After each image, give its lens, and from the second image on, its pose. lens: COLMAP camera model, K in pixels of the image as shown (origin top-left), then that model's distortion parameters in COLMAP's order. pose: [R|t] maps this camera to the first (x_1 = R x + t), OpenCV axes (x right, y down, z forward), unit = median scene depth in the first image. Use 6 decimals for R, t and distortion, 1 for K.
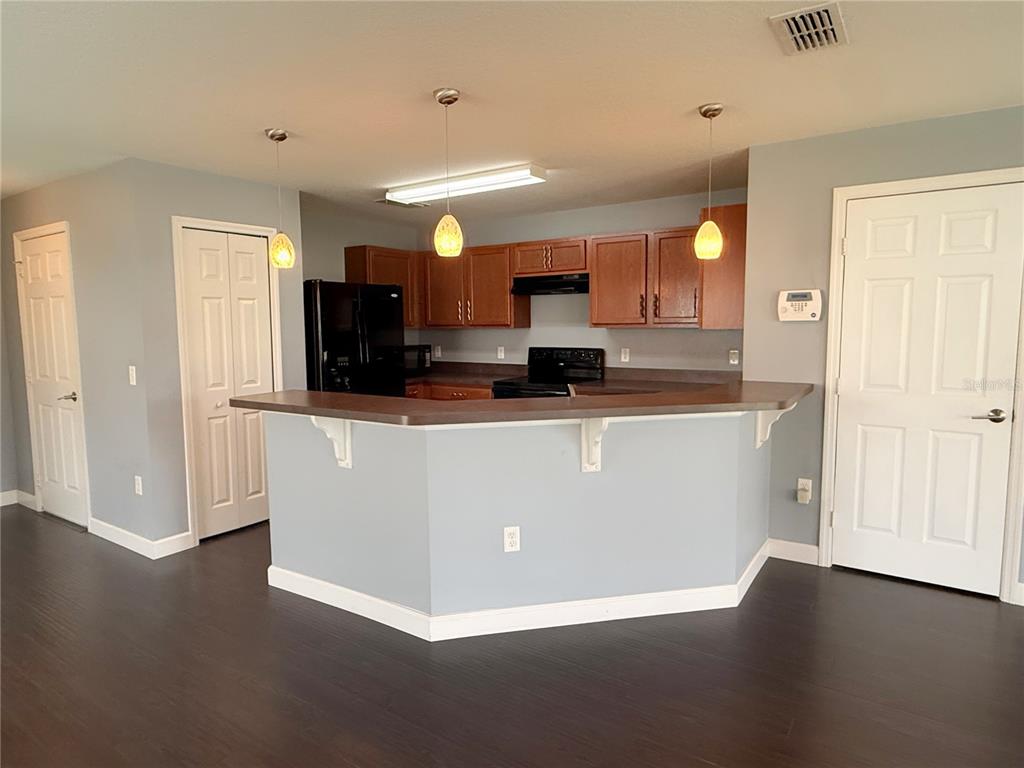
lens RADIAL K [[615.9, 0, 512.0], [0, 615.9, 384.0], [0, 0, 1]] dist [0.001003, 0.000121]
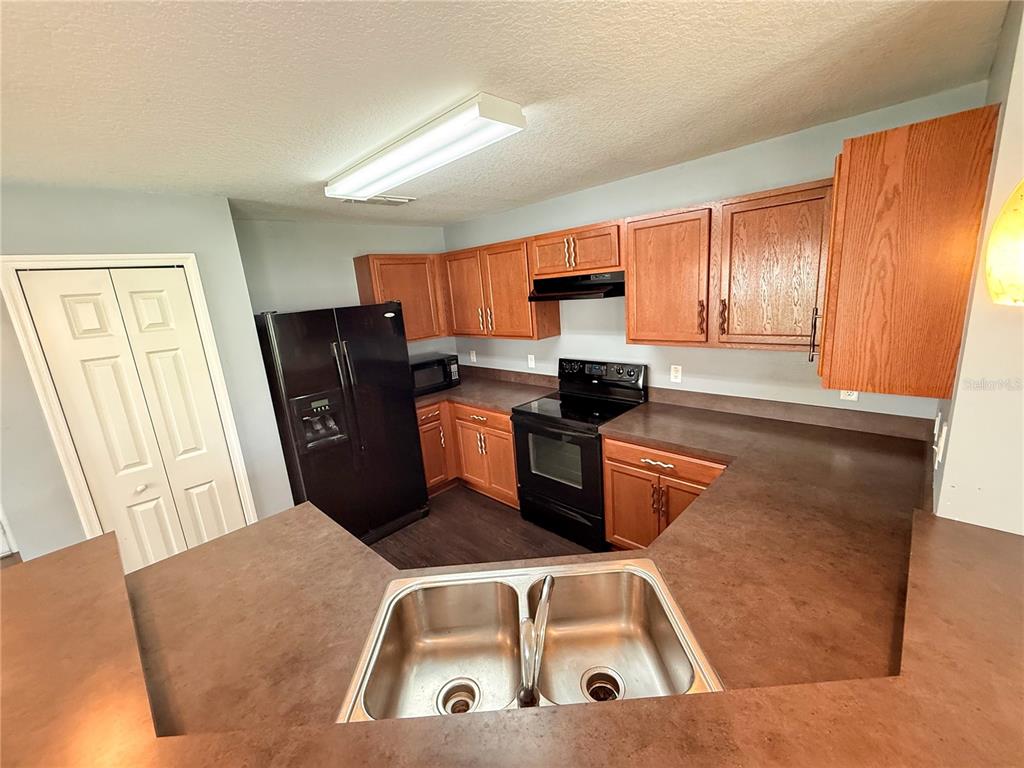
lens RADIAL K [[416.0, 0, 512.0], [0, 416.0, 384.0], [0, 0, 1]] dist [0.013986, -0.000041]
pose [[0.979051, -0.023180, -0.202291, 0.087644], [0.051732, 0.989216, 0.137021, -0.116785], [0.196933, -0.144616, 0.969692, 0.449156]]
